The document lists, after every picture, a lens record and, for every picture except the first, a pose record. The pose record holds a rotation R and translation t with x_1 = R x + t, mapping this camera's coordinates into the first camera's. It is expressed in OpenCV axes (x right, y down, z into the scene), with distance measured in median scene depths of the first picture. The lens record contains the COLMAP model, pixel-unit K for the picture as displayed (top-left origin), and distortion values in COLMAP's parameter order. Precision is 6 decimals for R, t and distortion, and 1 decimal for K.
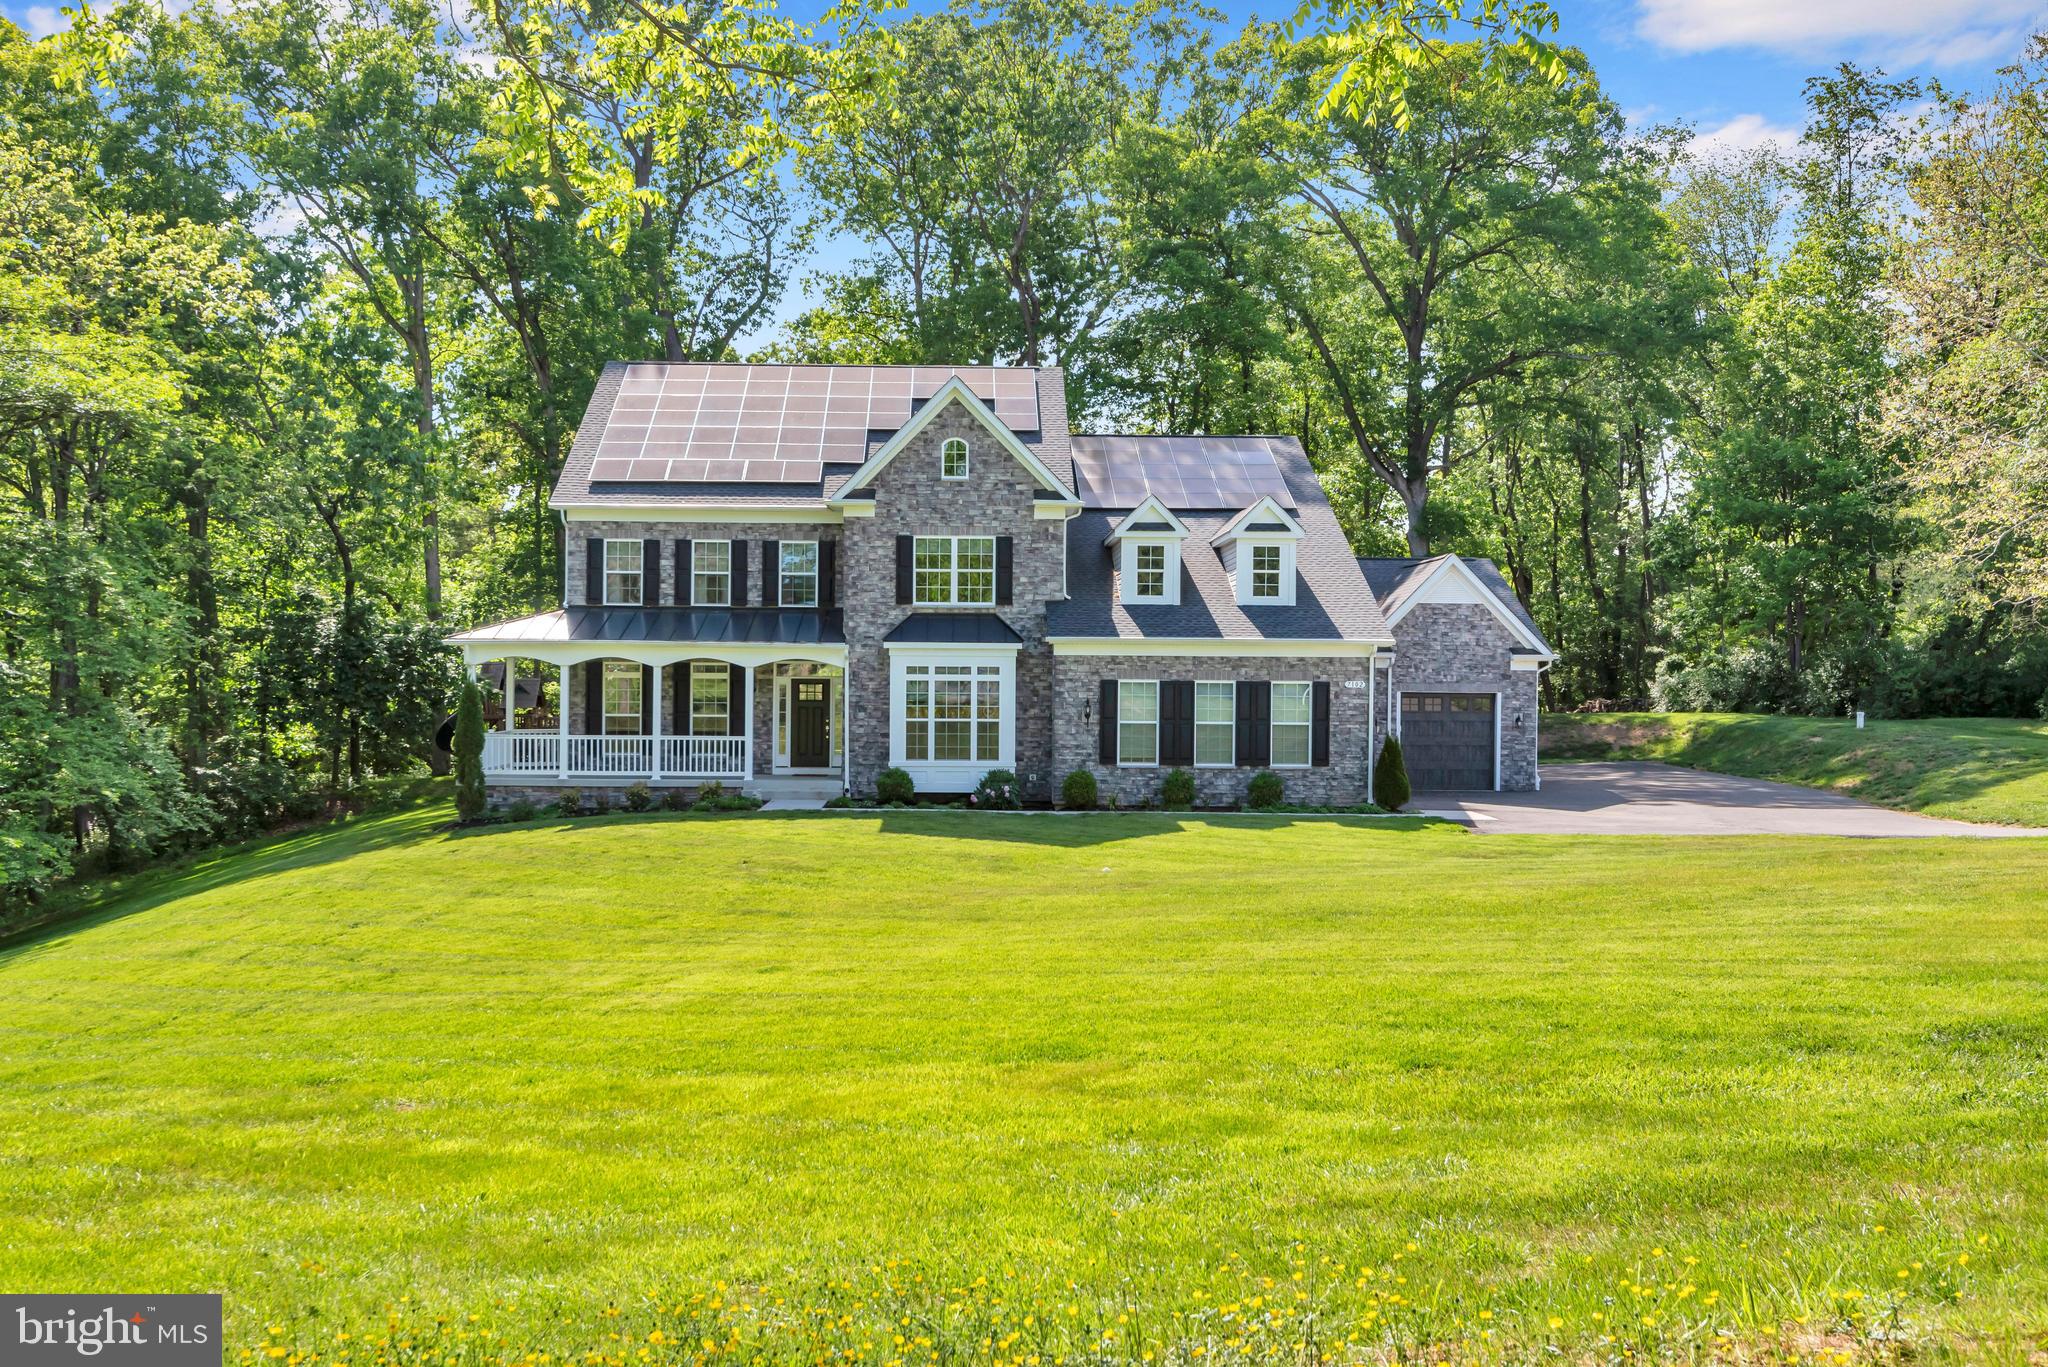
lens RADIAL K [[1864.9, 0, 1024.0], [0, 1864.9, 683.5], [0, 0, 1]] dist [-0.000371, -0.001027]
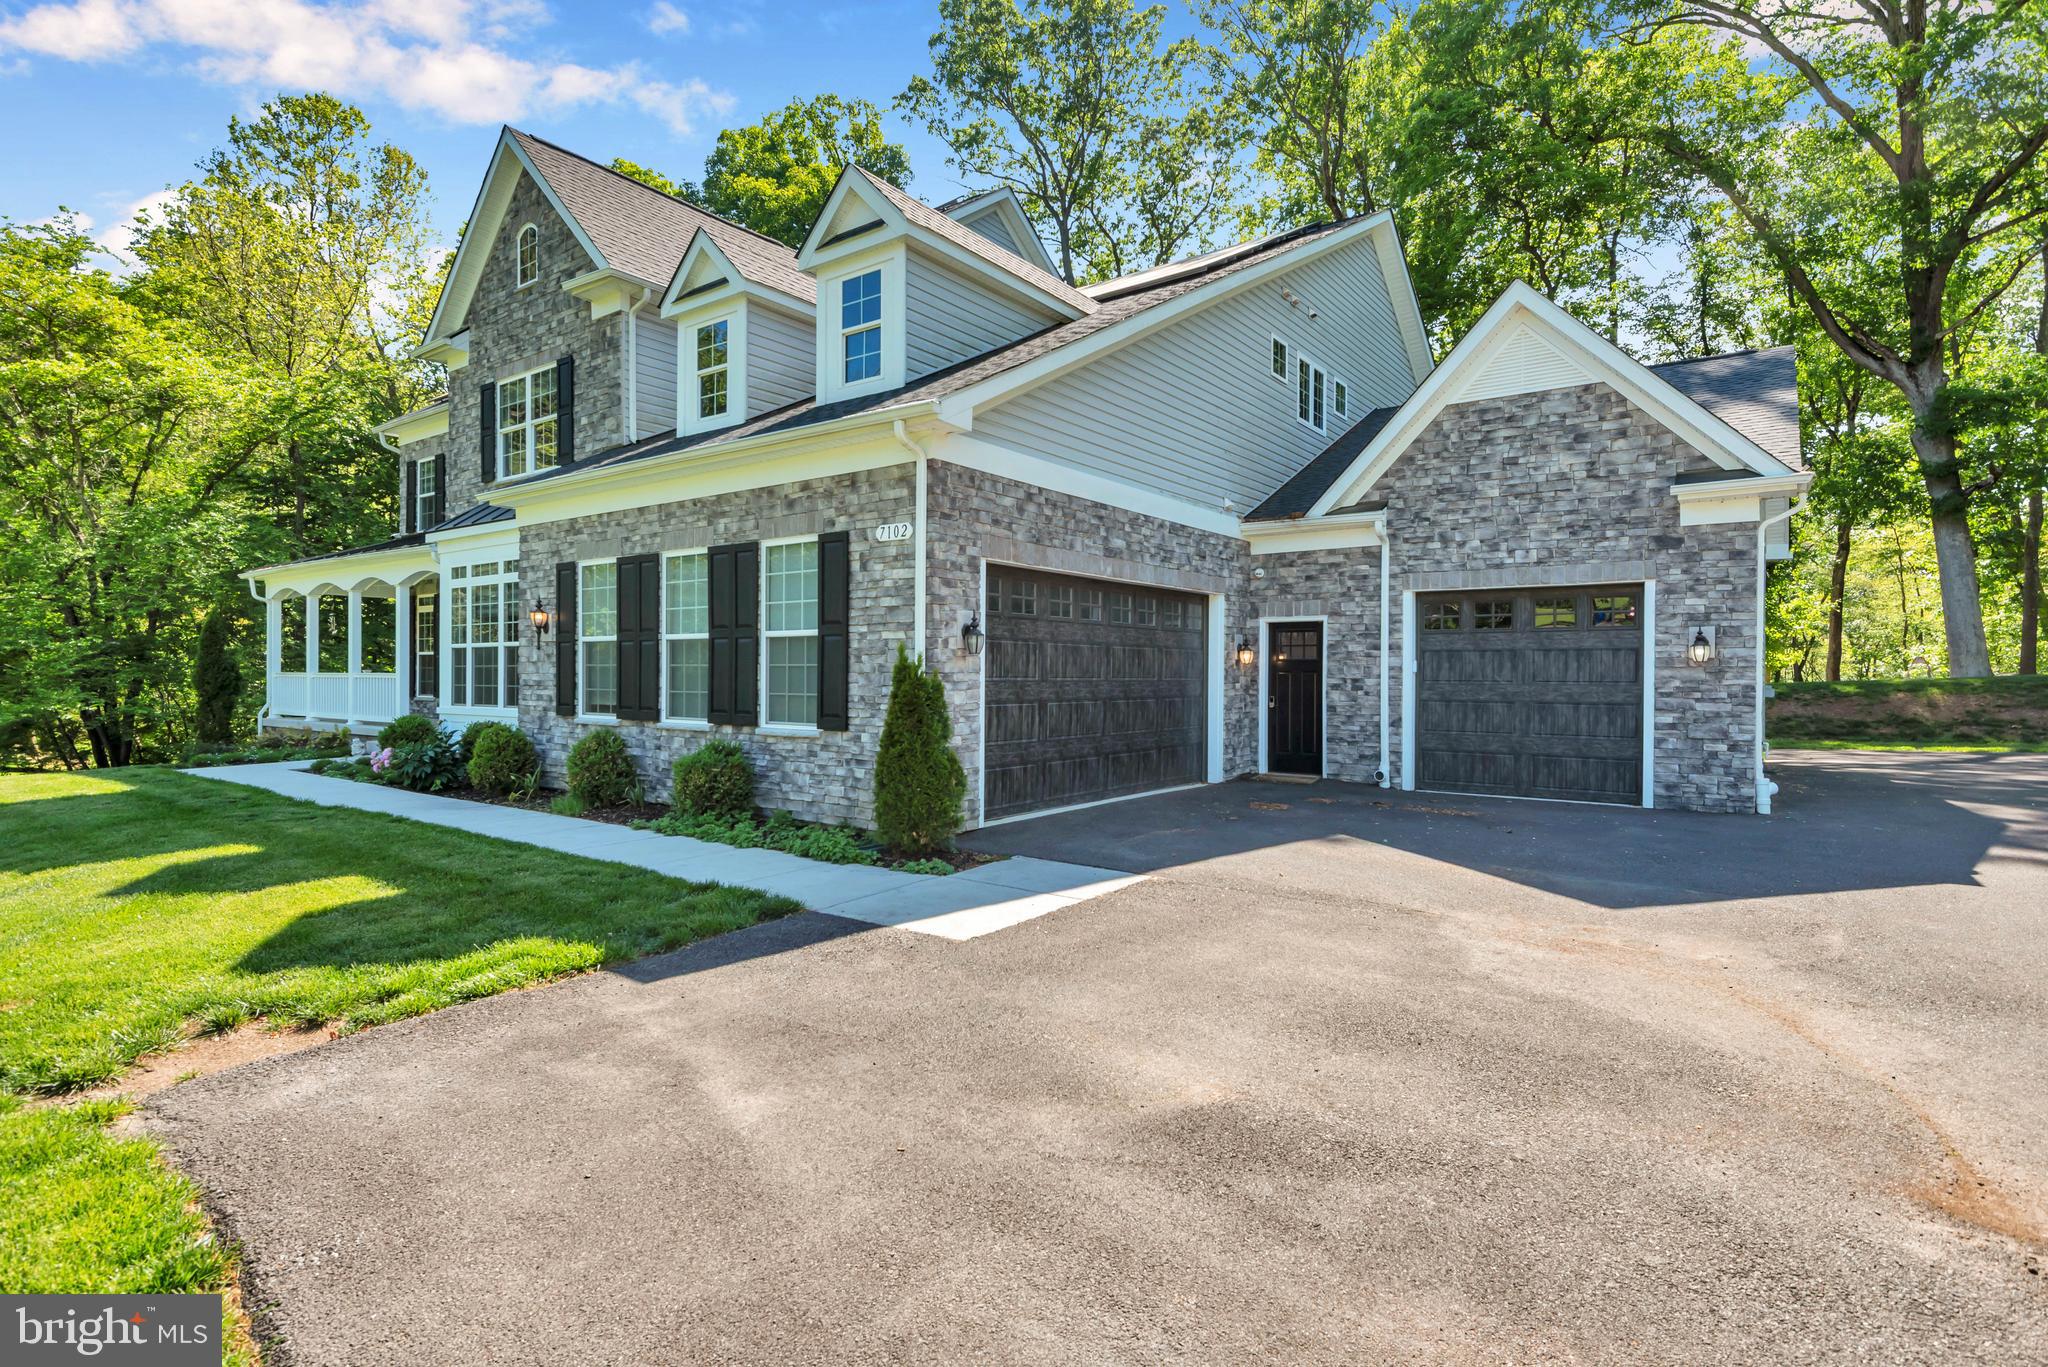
lens RADIAL K [[1020.0, 0, 1016.5], [0, 1020.0, 672.0], [0, 0, 1]] dist [0.014129, -0.000695]
pose [[0.781268, -0.007062, -0.624155, 0.328927], [0.000401, 0.999941, -0.010813, 0.032666], [0.624195, 0.008198, 0.781225, 0.824647]]
